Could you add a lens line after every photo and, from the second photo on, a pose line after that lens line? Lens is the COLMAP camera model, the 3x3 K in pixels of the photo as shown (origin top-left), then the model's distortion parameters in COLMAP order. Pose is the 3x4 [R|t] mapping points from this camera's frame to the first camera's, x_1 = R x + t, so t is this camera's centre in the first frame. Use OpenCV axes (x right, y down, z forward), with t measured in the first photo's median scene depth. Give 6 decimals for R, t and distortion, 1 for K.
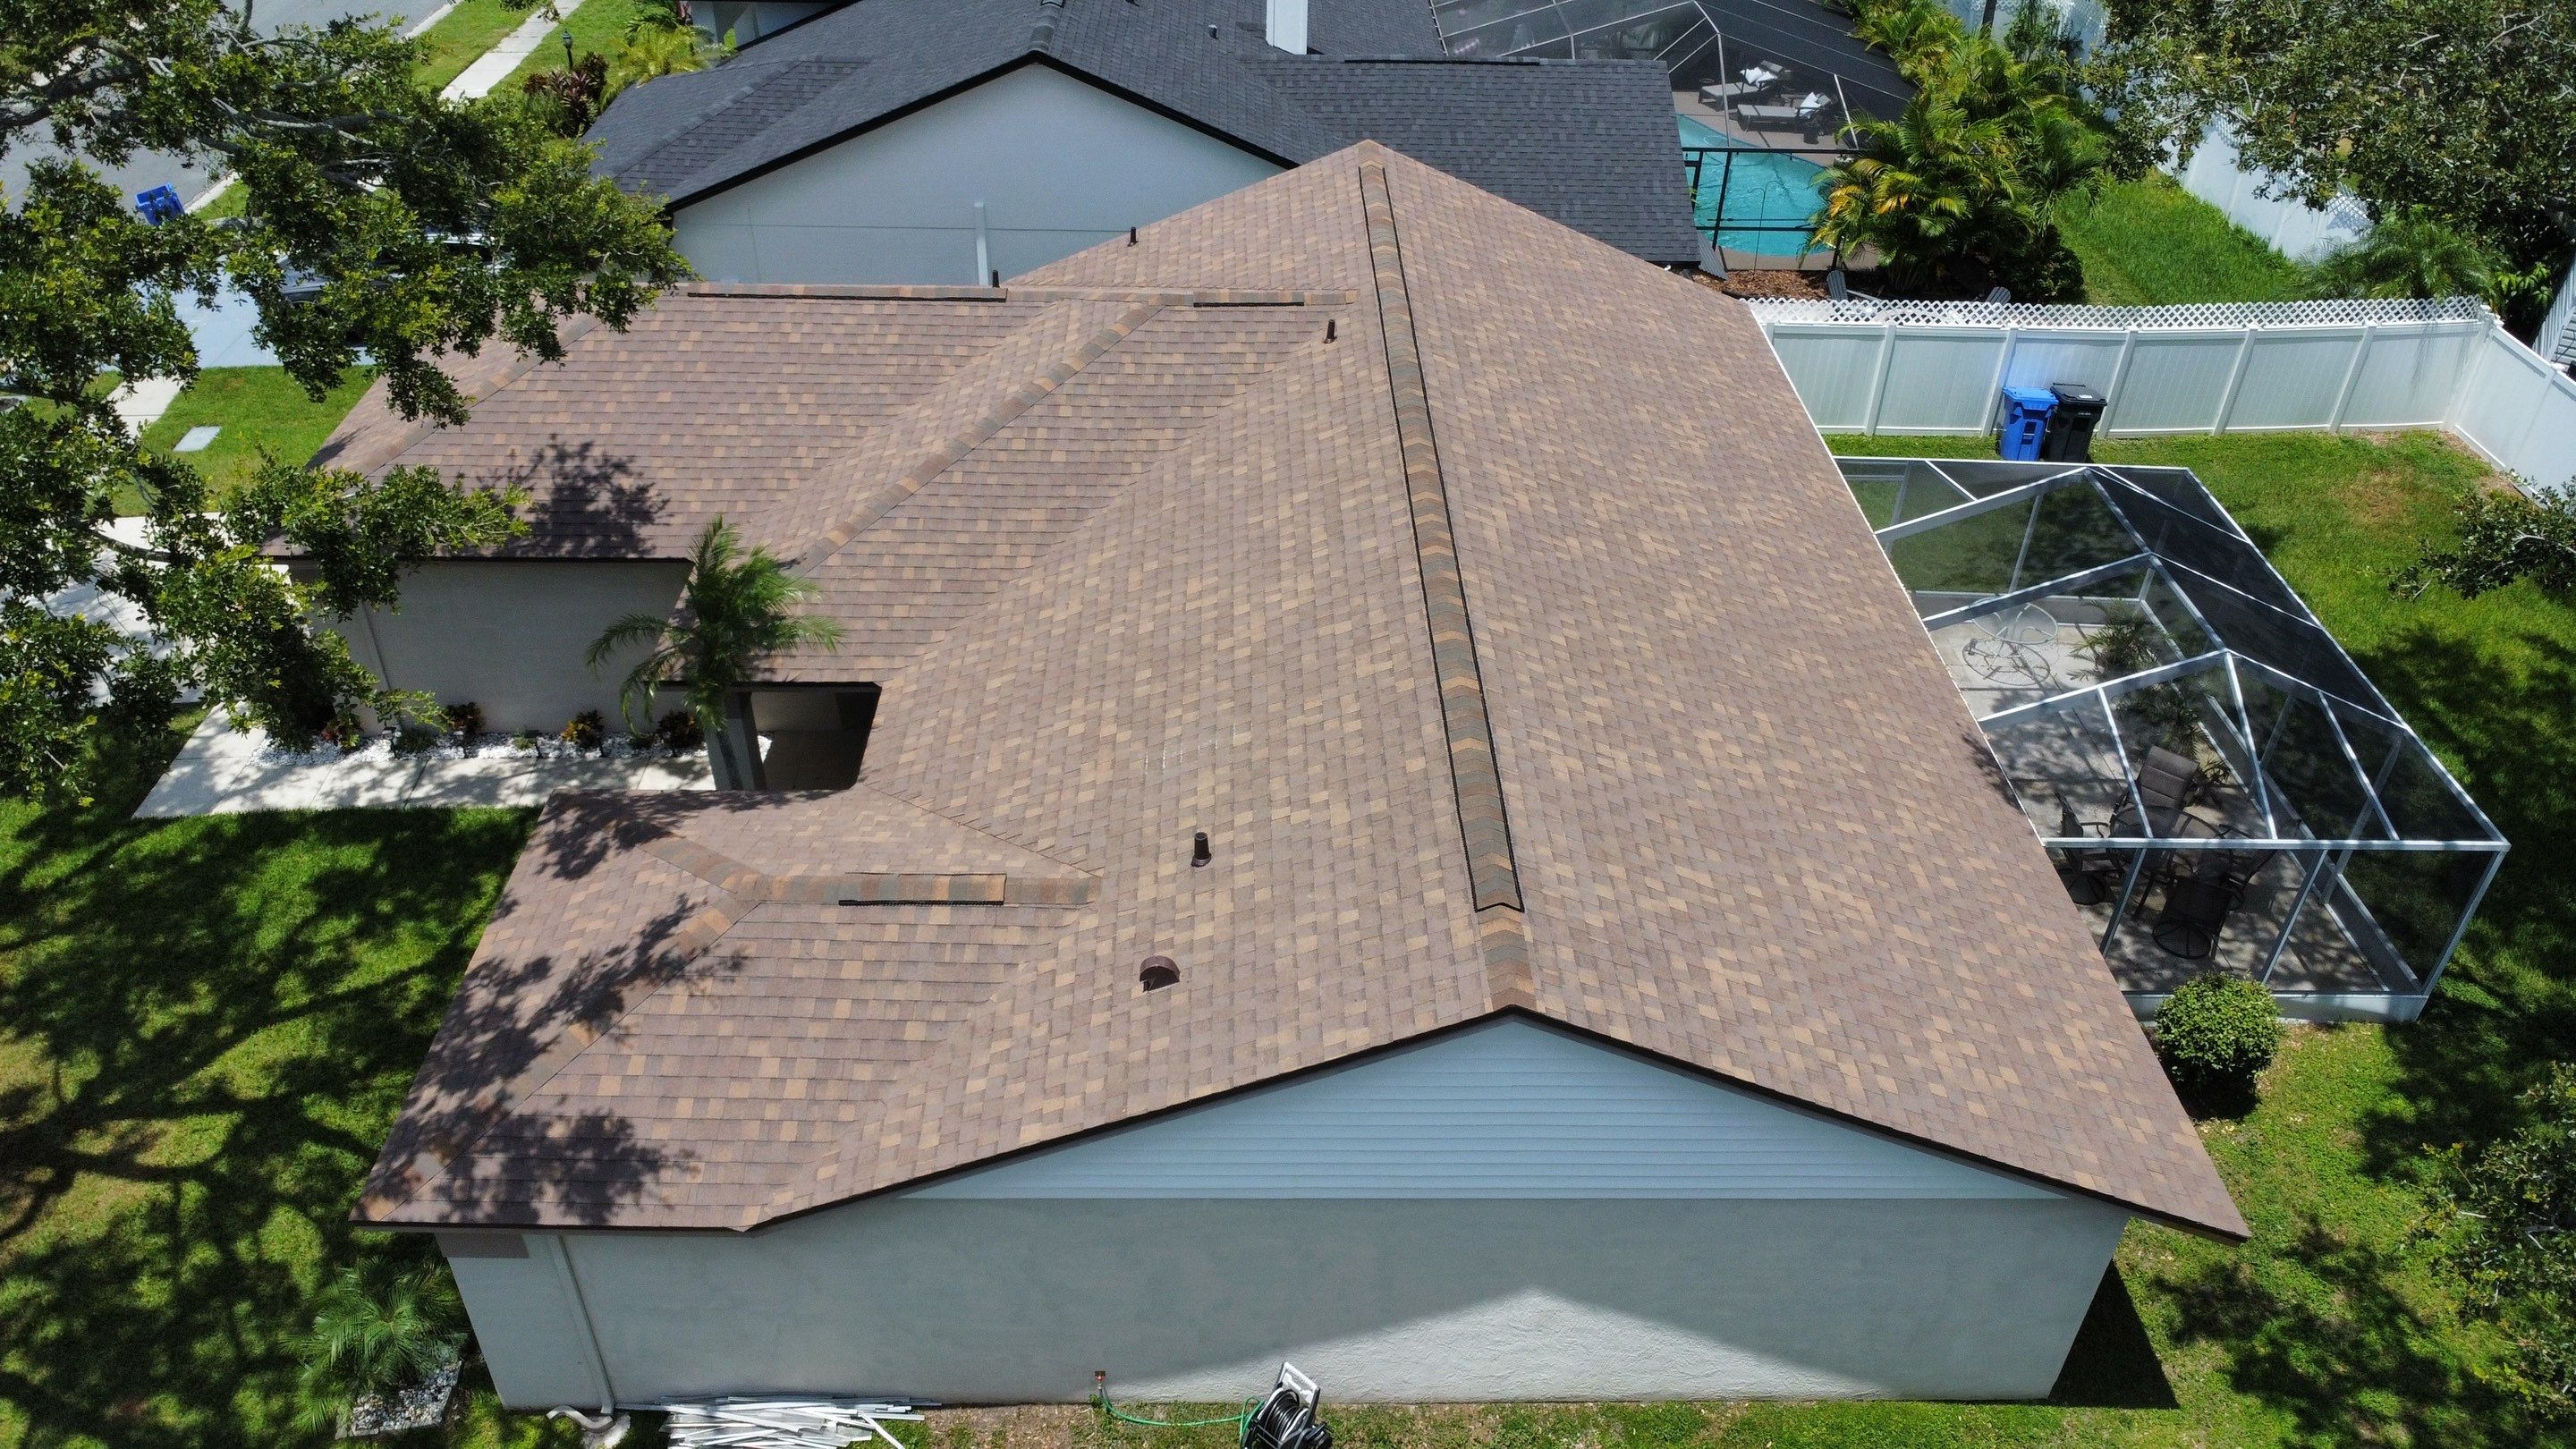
lens RADIAL K [[1870.7, 0, 1288.6], [0, 1870.7, 721.2], [0, 0, 1]] dist [-0.030712, -0.001989]
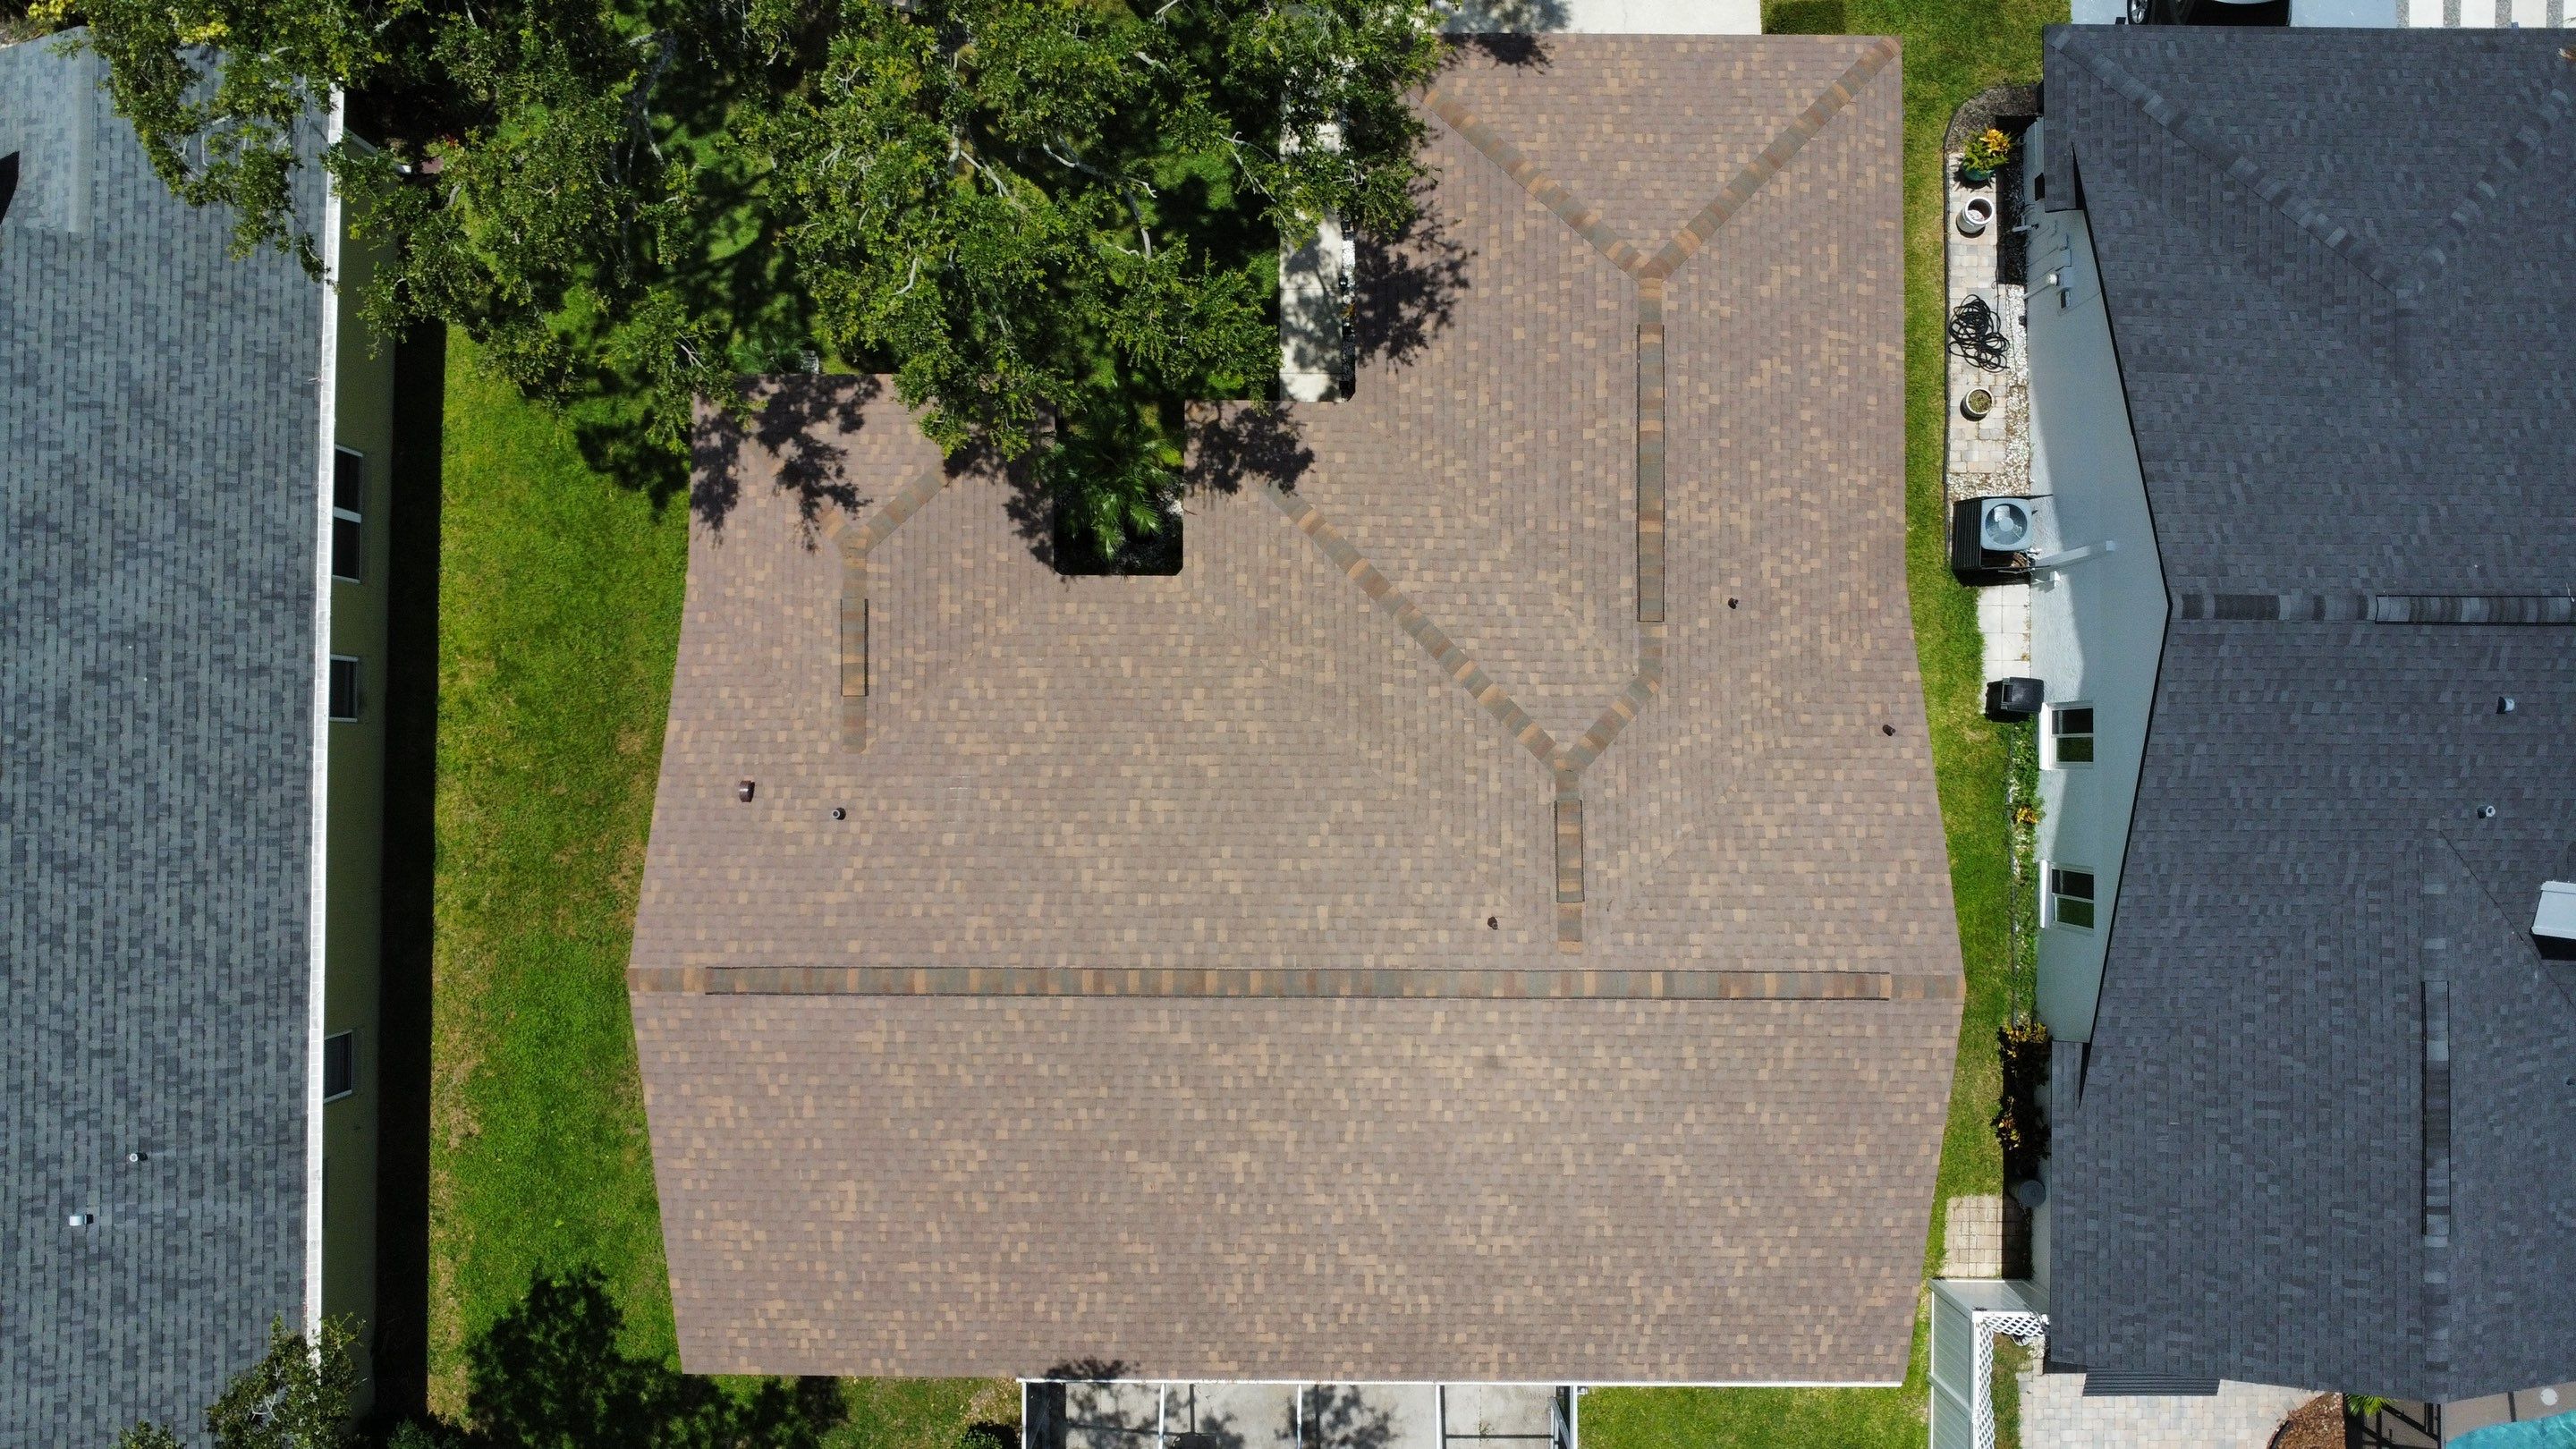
lens RADIAL K [[1870.7, 0, 1272.0], [0, 1870.7, 745.4], [0, 0, 1]] dist [-0.030712, -0.001989]
pose [[-0.026967, 0.998648, -0.044441, -0.037158], [-0.583375, 0.020379, 0.811947, -1.267753], [0.811755, 0.047822, 0.582037, 0.283111]]
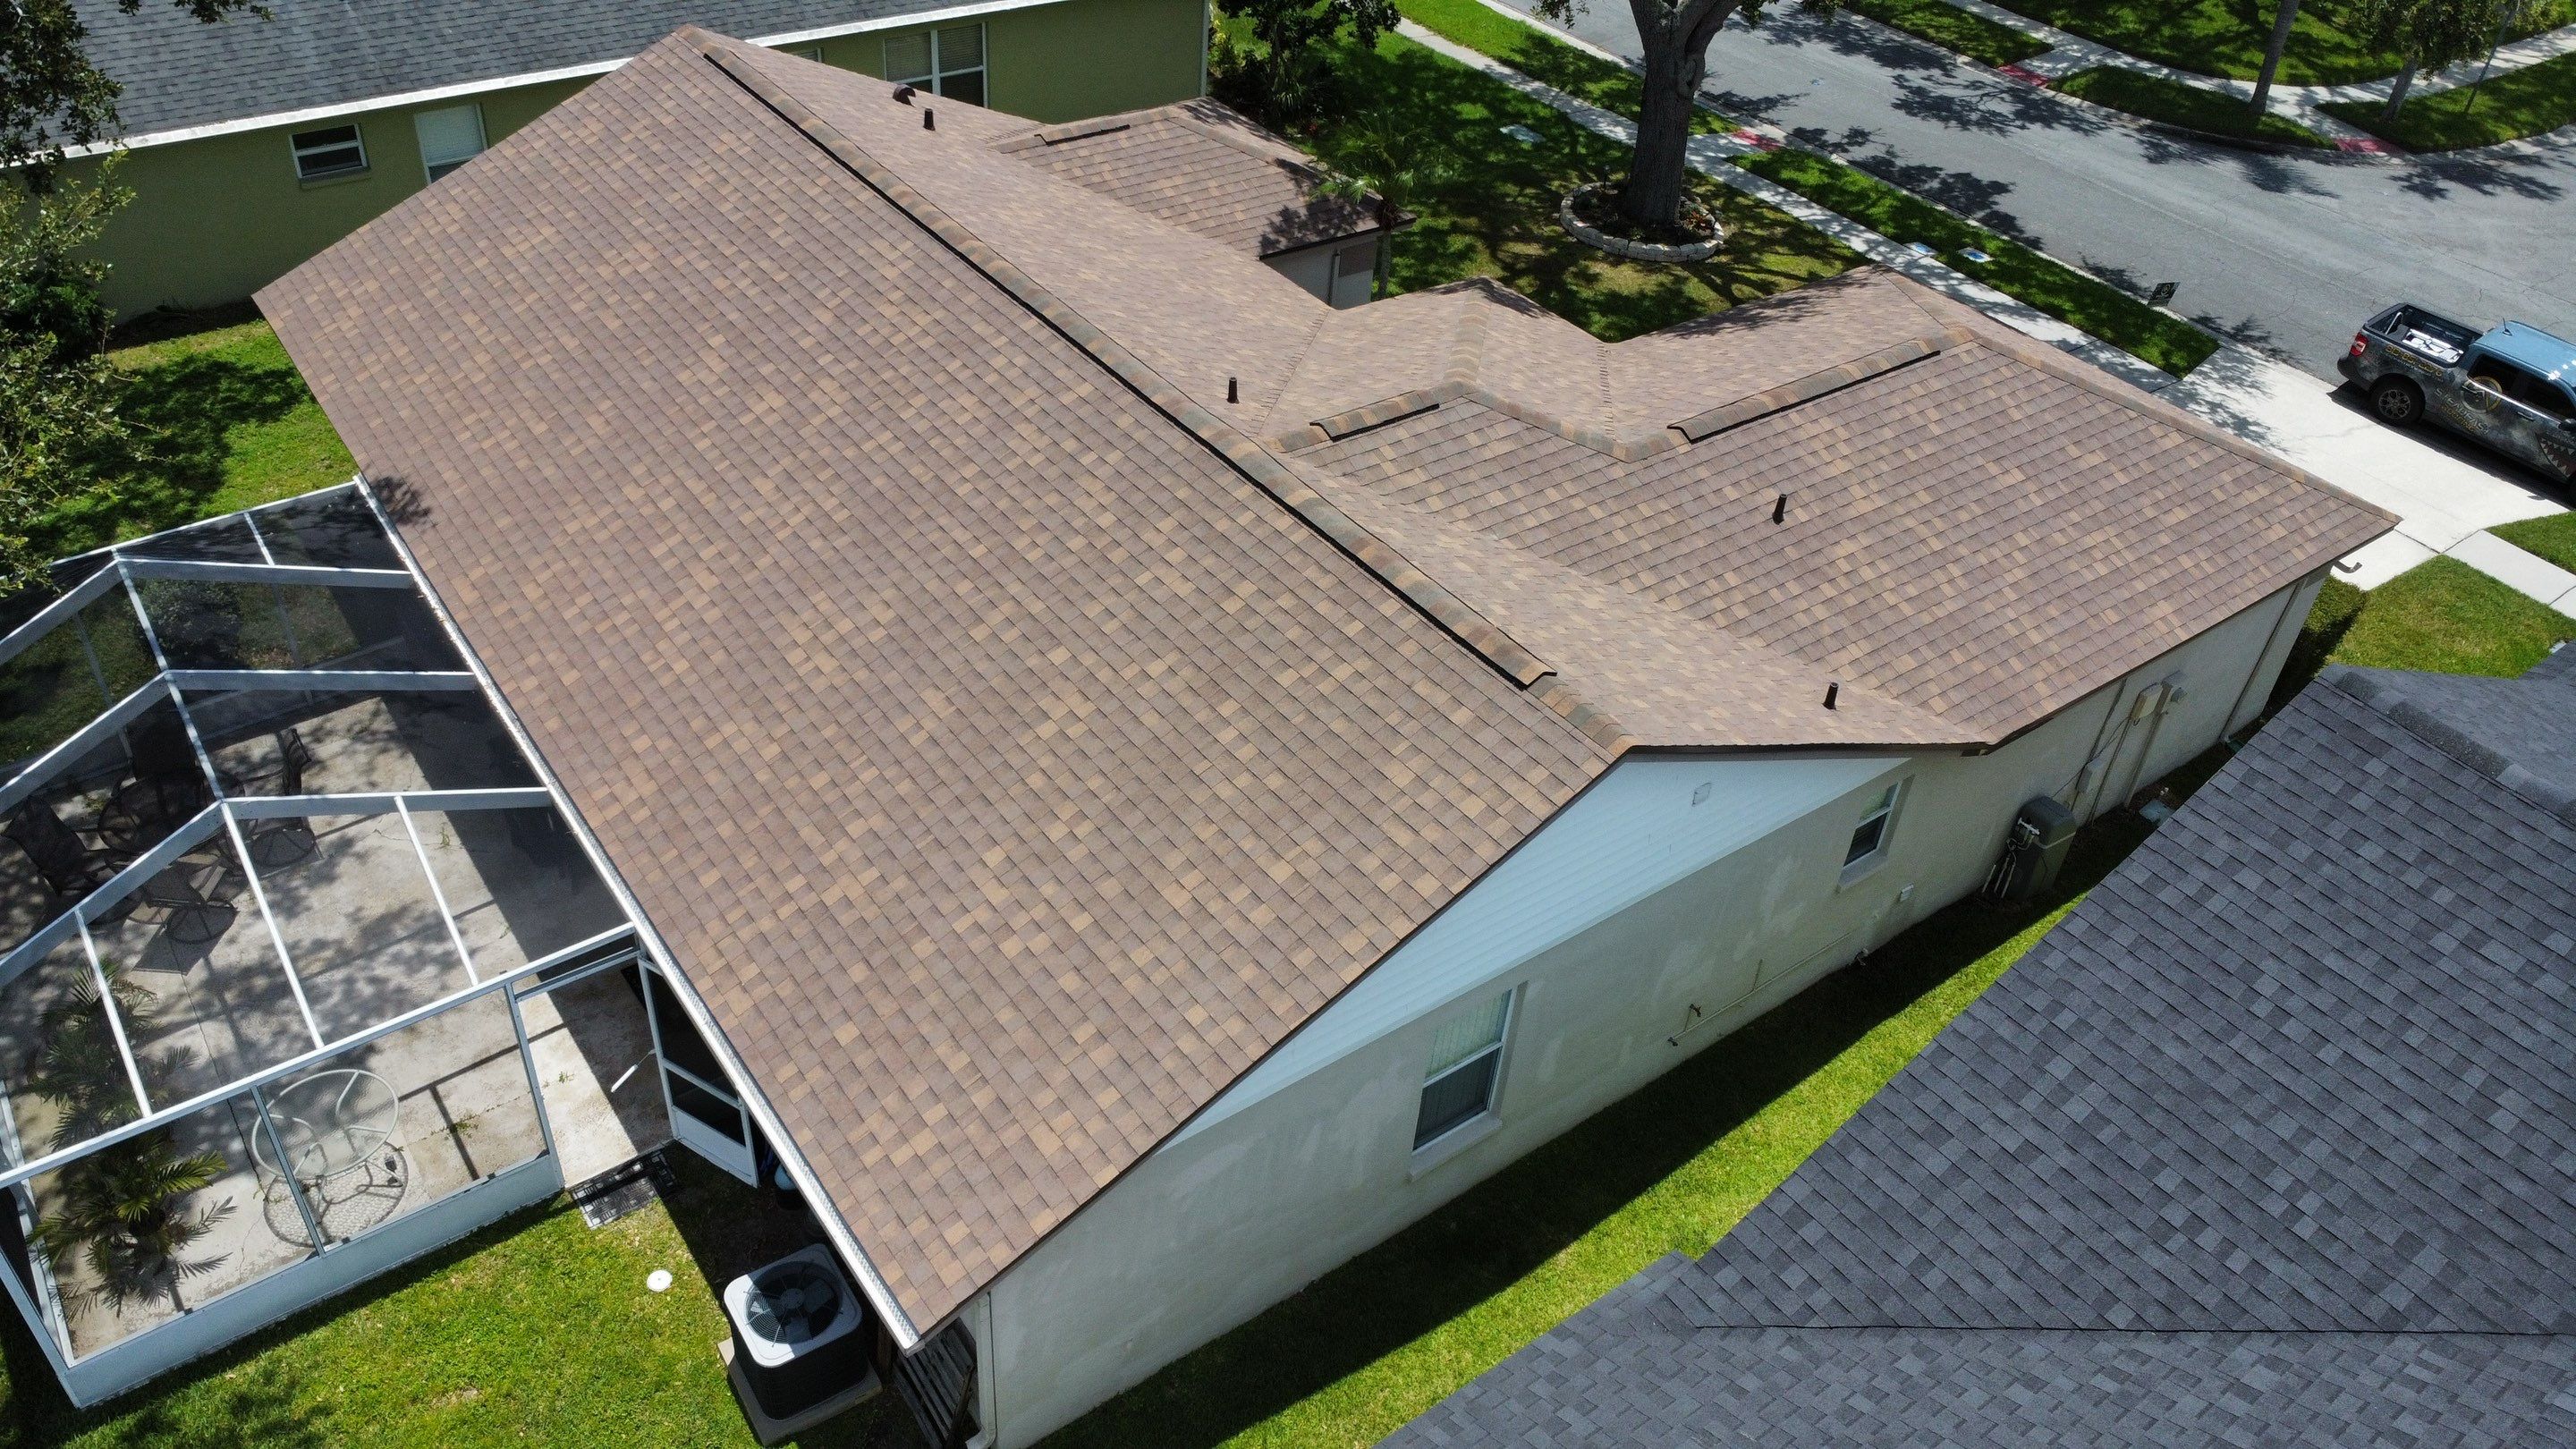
lens RADIAL K [[1870.7, 0, 1269.4], [0, 1870.7, 725.2], [0, 0, 1]] dist [-0.030712, -0.001989]
pose [[-0.817816, 0.296310, -0.493333, 0.550455], [-0.402754, 0.317623, 0.858432, -1.055403], [0.411055, 0.900731, -0.140417, 1.514834]]
